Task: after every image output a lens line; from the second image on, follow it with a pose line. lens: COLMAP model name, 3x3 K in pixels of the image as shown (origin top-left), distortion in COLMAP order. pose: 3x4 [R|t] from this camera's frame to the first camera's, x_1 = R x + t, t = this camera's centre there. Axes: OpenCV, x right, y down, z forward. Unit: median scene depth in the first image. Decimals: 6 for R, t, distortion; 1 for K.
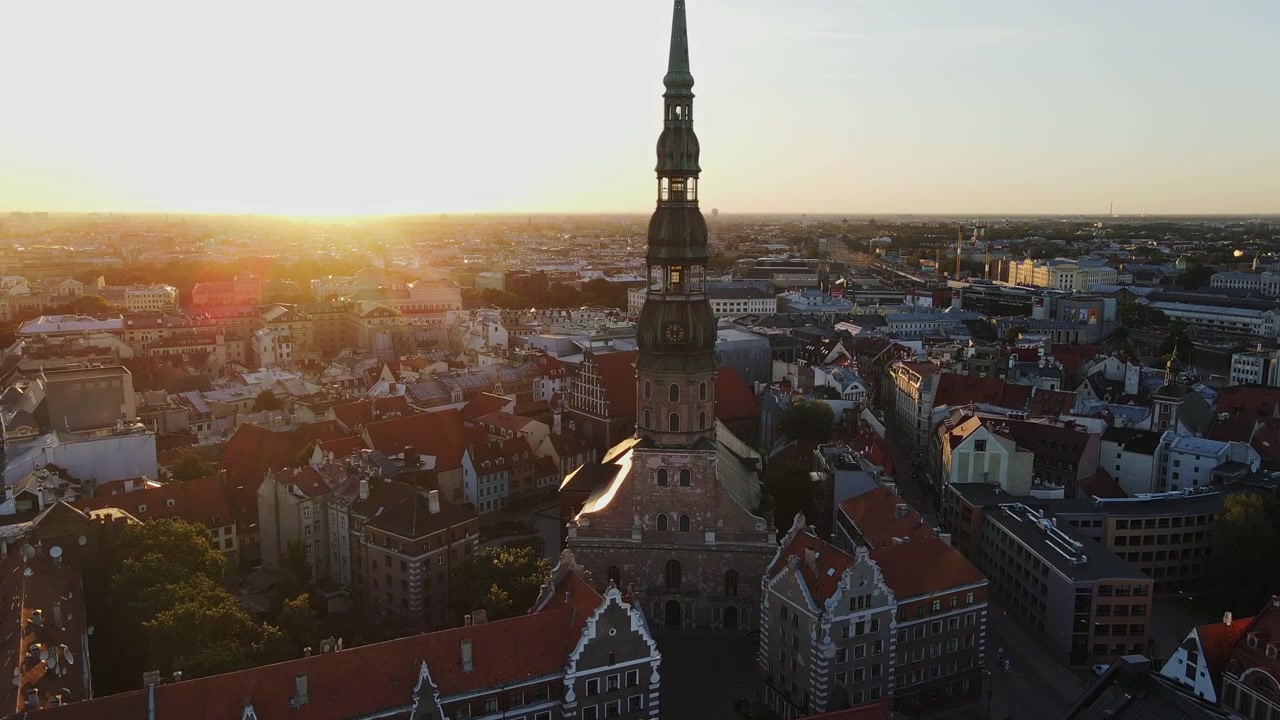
lens RADIAL K [[948.3, 0, 640.0], [0, 948.3, 360.0], [0, 0, 1]] dist [0.029996, 0.002893]
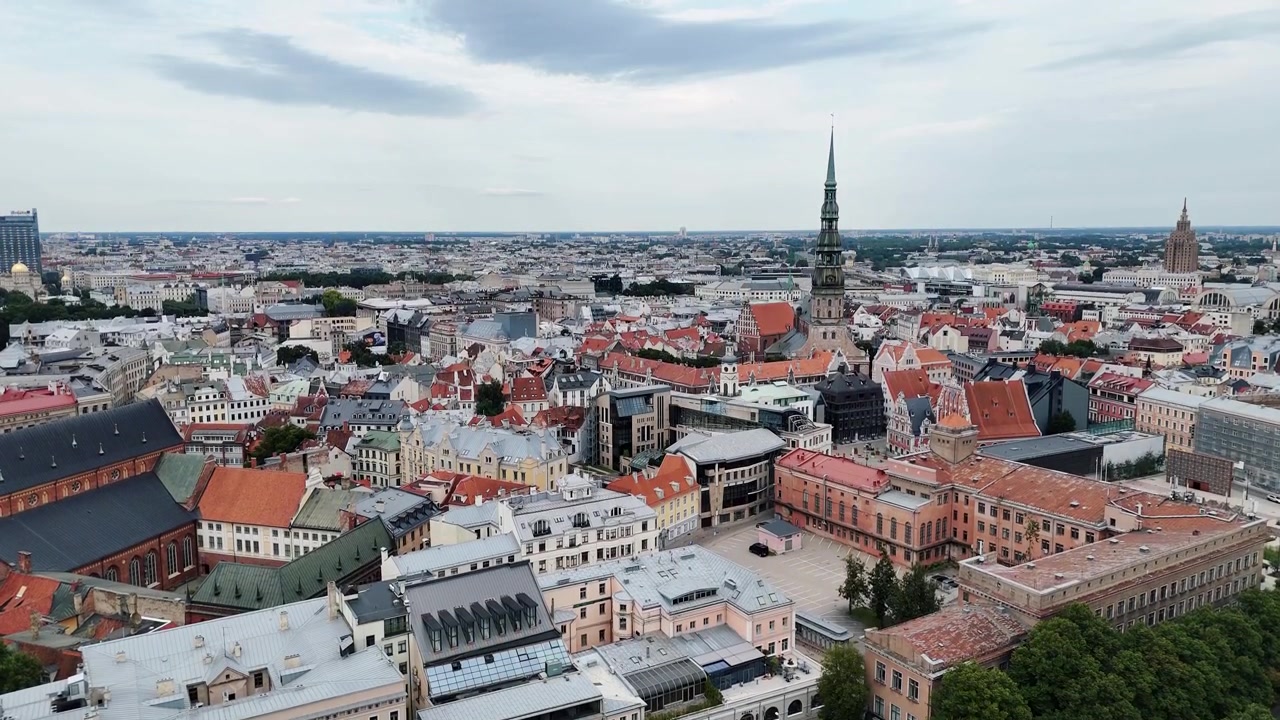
lens RADIAL K [[921.0, 0, 640.0], [0, 921.0, 360.0], [0, 0, 1]] dist [0.096589, -0.120108]
pose [[0.999160, -0.013989, 0.038524, -0.465501], [0.014555, 0.999790, -0.014435, 0.175800], [-0.038314, 0.014983, 0.999153, -1.211367]]
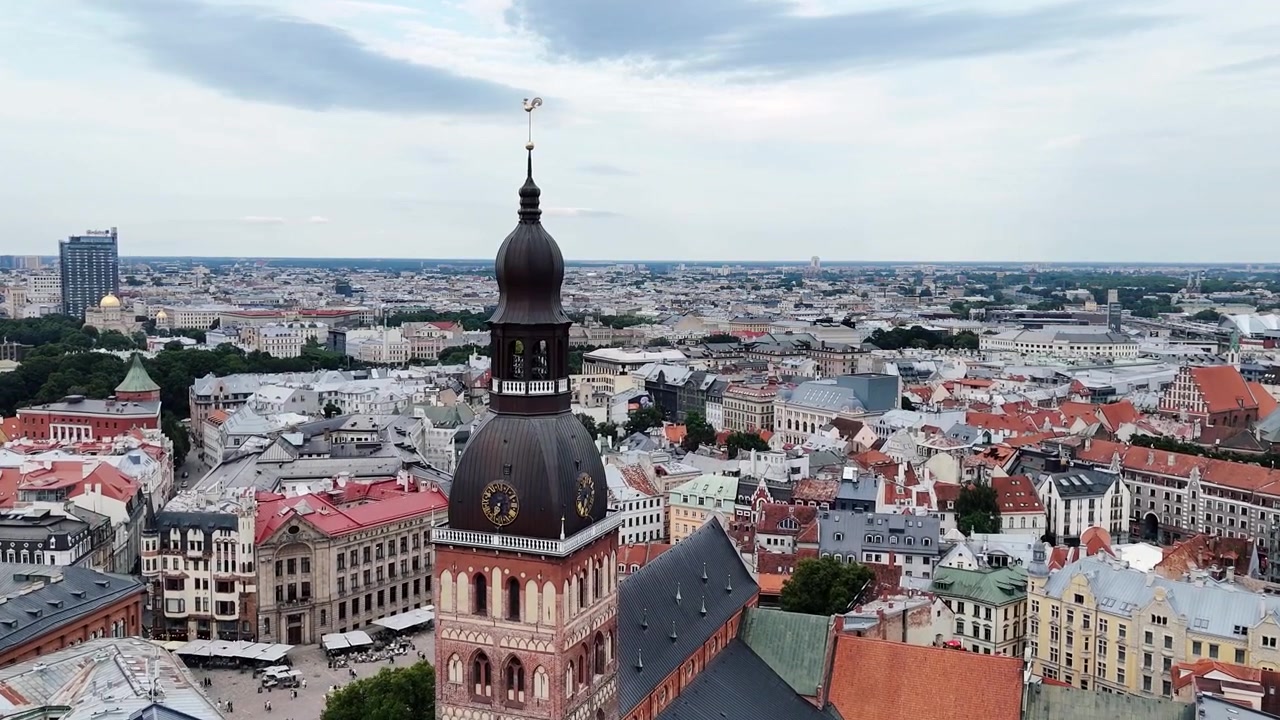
lens RADIAL K [[1151.5, 0, 640.0], [0, 1151.5, 360.0], [0, 0, 1]] dist [0.142084, -0.281345]
pose [[0.998850, 0.005742, -0.047592, -1.011179], [-0.008930, 0.997709, -0.067058, 0.135663], [0.047098, 0.067406, 0.996613, -0.977011]]
